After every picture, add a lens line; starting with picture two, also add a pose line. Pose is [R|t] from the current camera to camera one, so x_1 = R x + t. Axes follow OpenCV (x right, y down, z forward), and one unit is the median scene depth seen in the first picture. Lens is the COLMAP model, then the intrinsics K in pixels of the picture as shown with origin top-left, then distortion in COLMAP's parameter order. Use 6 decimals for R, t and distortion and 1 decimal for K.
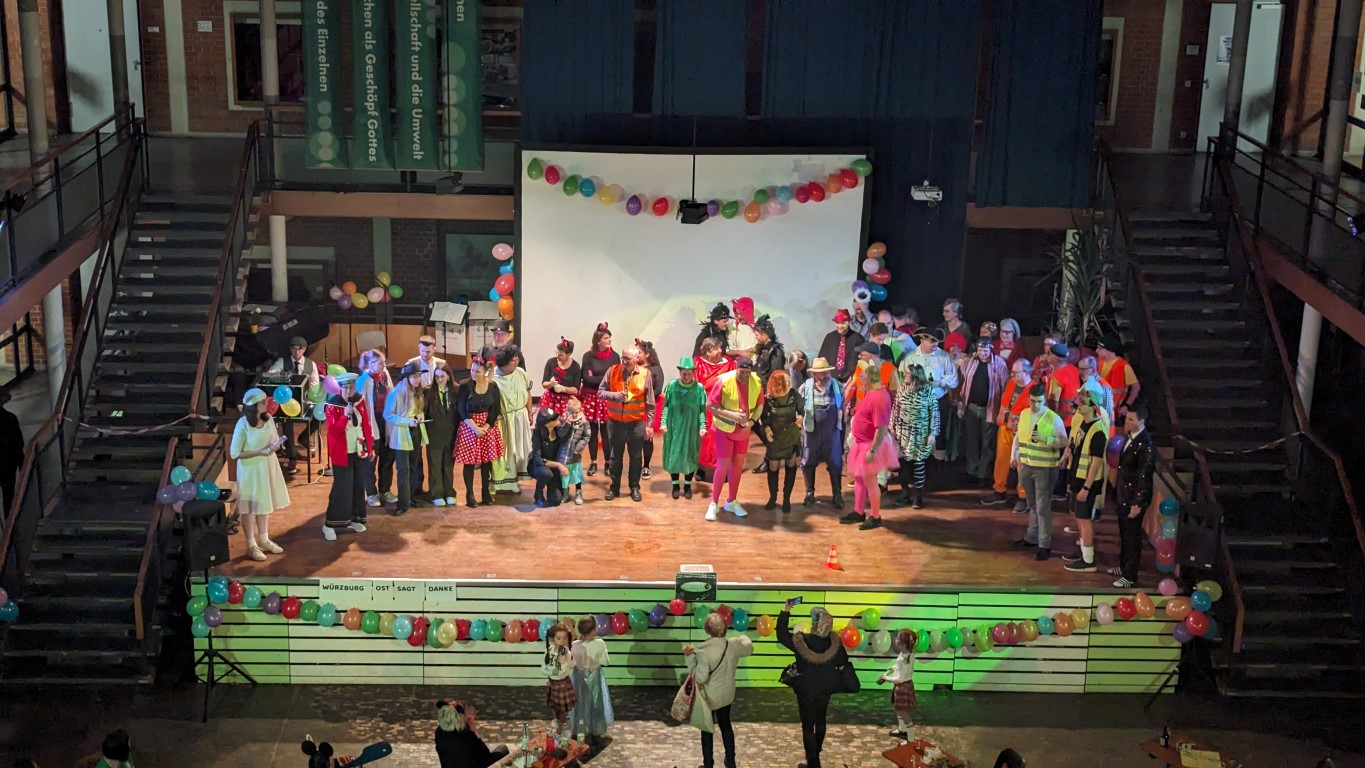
lens RADIAL K [[1906.4, 0, 682.5], [0, 1906.4, 384.0], [0, 0, 1]] dist [0.003403, -0.001055]
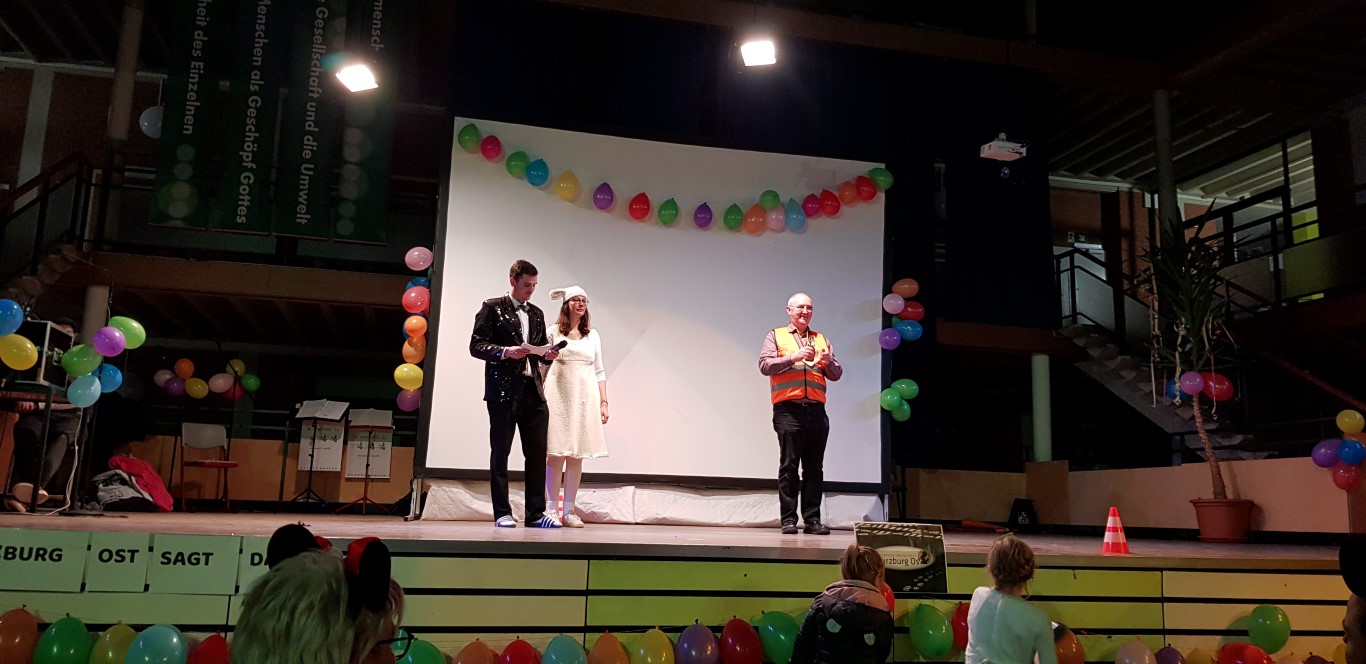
lens RADIAL K [[1051.6, 0, 679.1], [0, 1051.6, 322.5], [0, 0, 1]] dist [0.046399, -0.096862]
pose [[0.977627, 0.044410, 0.205606, -0.073782], [0.053926, 0.891877, -0.449052, 0.127838], [-0.203318, 0.450092, 0.869528, 0.605341]]
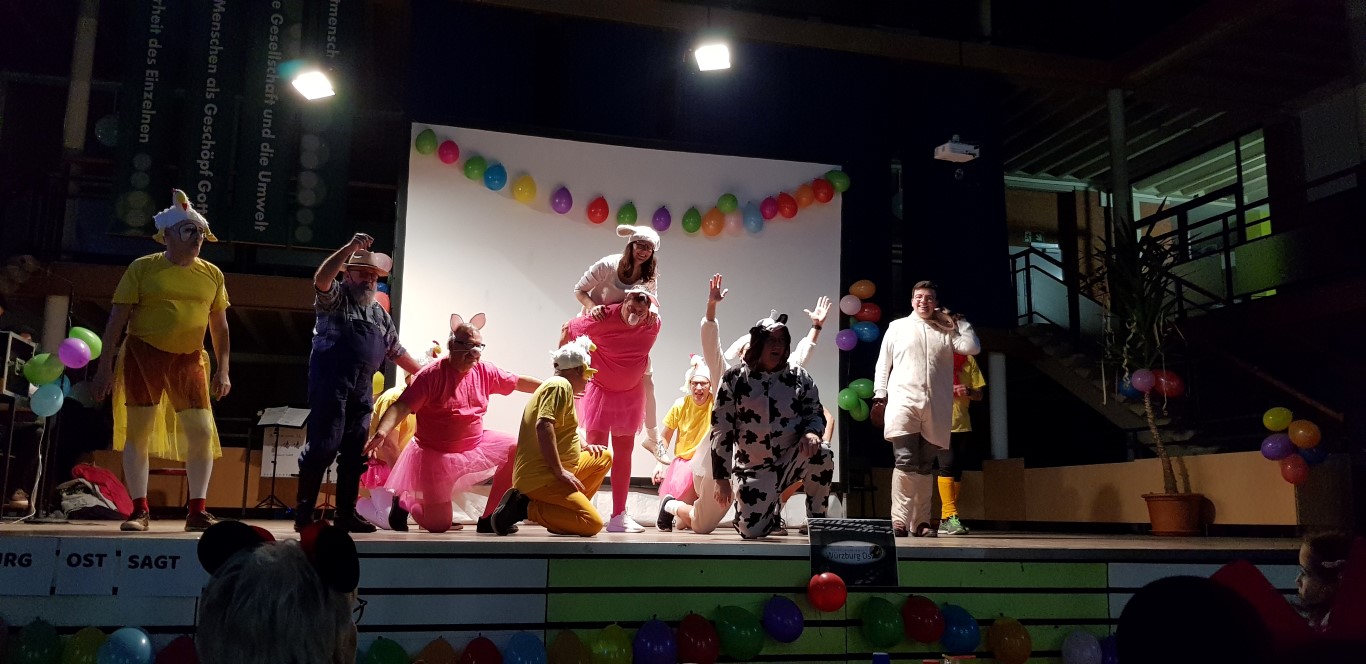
lens RADIAL K [[1054.2, 0, 654.2], [0, 1054.2, 344.3], [0, 0, 1]] dist [0.041718, -0.090751]
pose [[0.975457, 0.029807, 0.218162, -0.073410], [0.069289, 0.898907, -0.432626, 0.129782], [-0.209002, 0.437124, 0.874780, 0.601537]]
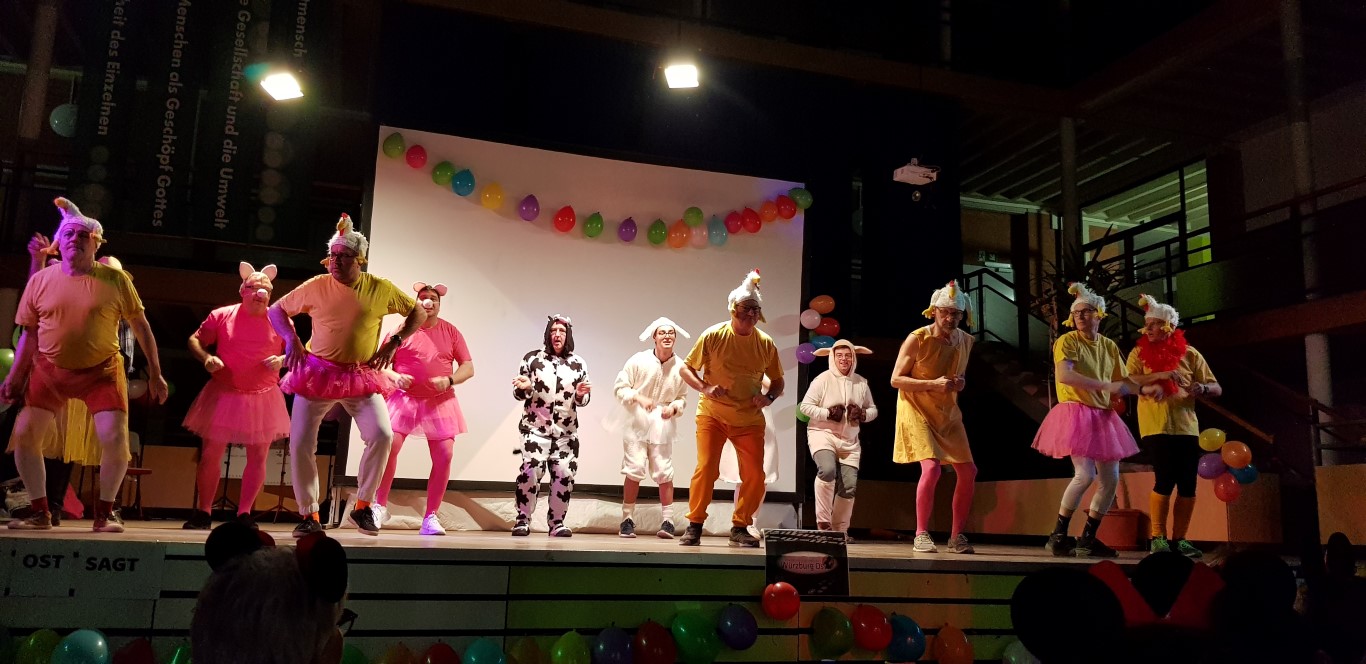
lens RADIAL K [[1054.6, 0, 680.6], [0, 1054.6, 329.5], [0, 0, 1]] dist [0.048494, -0.092581]
pose [[0.958941, 0.059392, 0.277319, -0.075623], [0.073743, 0.891978, -0.446023, 0.131018], [-0.273852, 0.448160, 0.850974, 0.596169]]
